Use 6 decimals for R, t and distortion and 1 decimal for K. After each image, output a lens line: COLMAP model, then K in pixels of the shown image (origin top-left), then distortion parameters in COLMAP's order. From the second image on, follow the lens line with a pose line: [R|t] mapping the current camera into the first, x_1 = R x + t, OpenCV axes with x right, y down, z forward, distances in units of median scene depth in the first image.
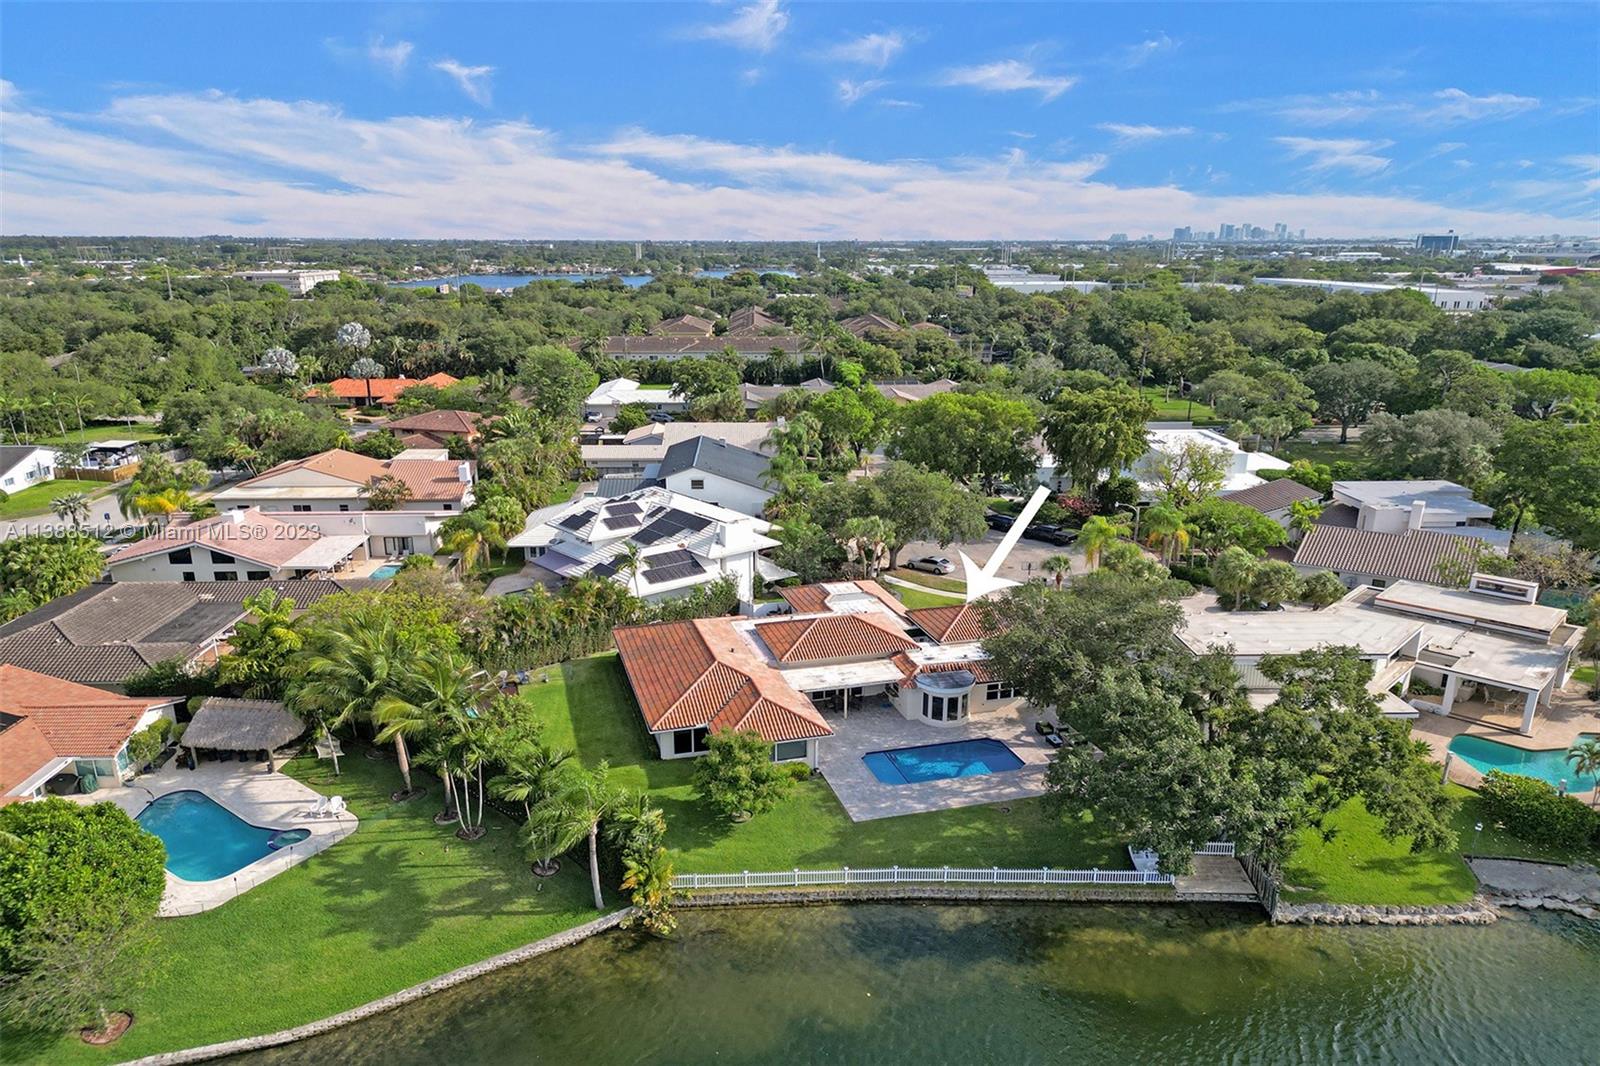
lens RADIAL K [[1125.4, 0, 791.9], [0, 1125.4, 504.0], [0, 0, 1]] dist [0.051762, -0.043160]
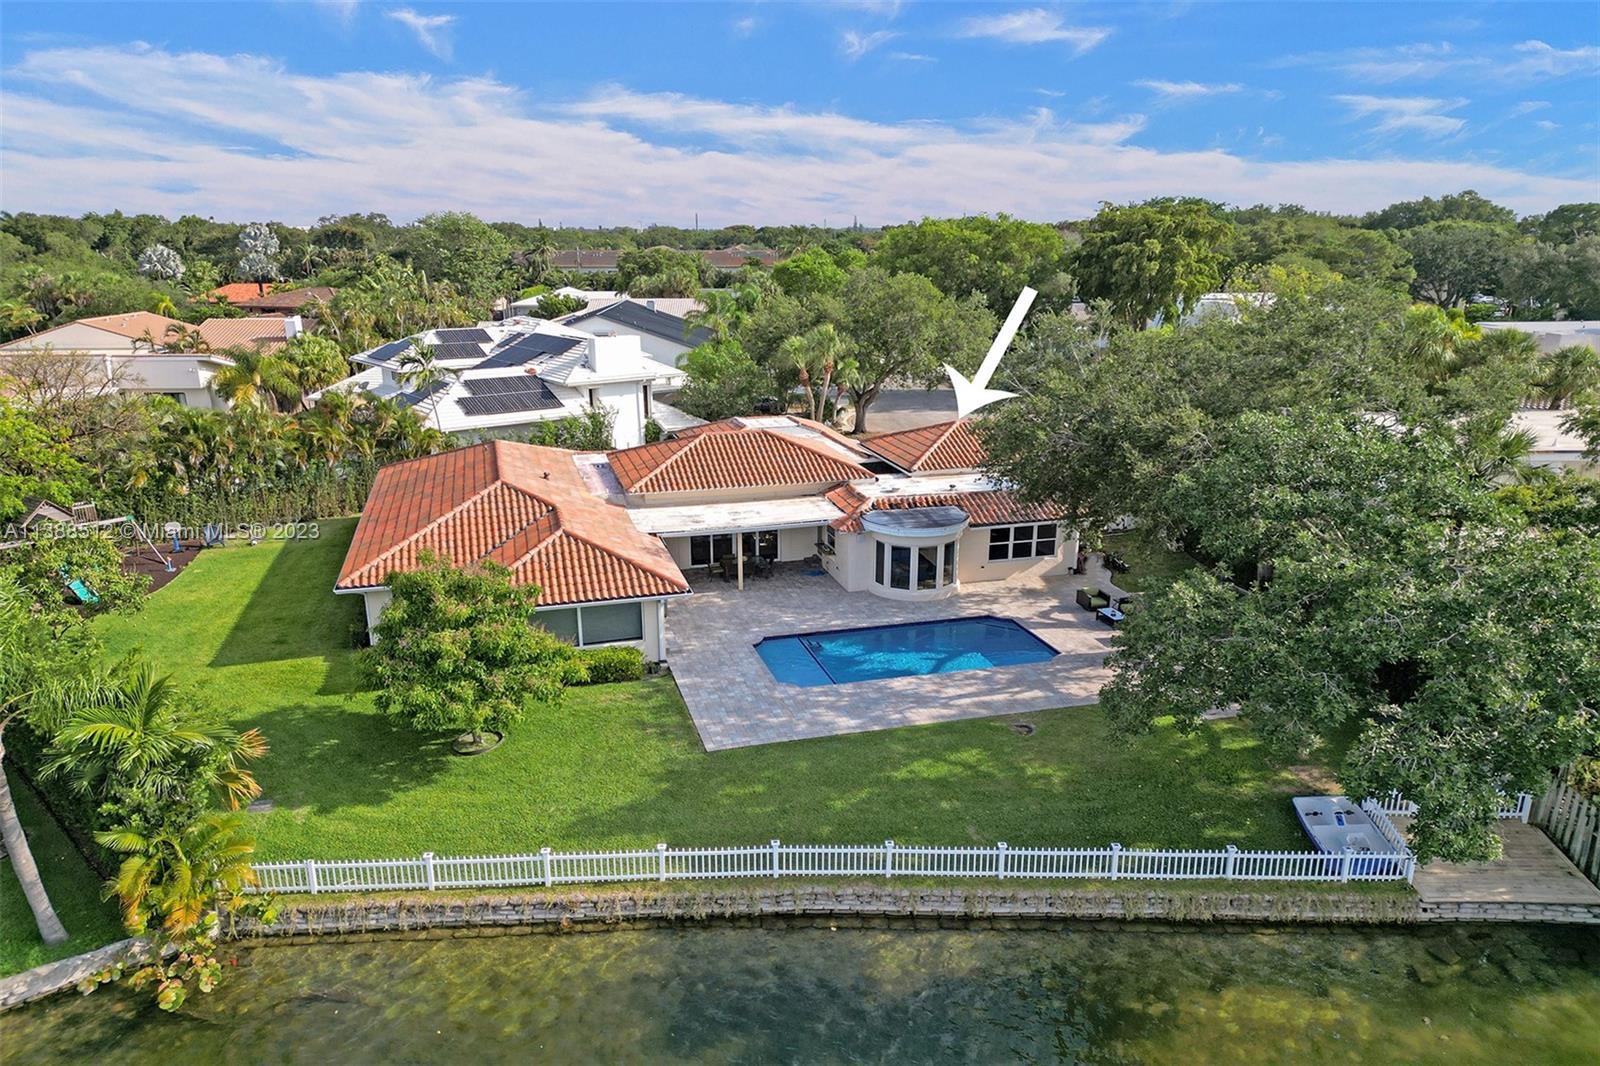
lens RADIAL K [[1125.4, 0, 798.4], [0, 1125.4, 523.1], [0, 0, 1]] dist [0.051762, -0.043160]
pose [[0.999996, -0.000719, -0.002615, 0.093847], [0.000782, 0.999709, 0.024111, 0.171268], [0.002597, -0.024113, 0.999706, 0.519564]]
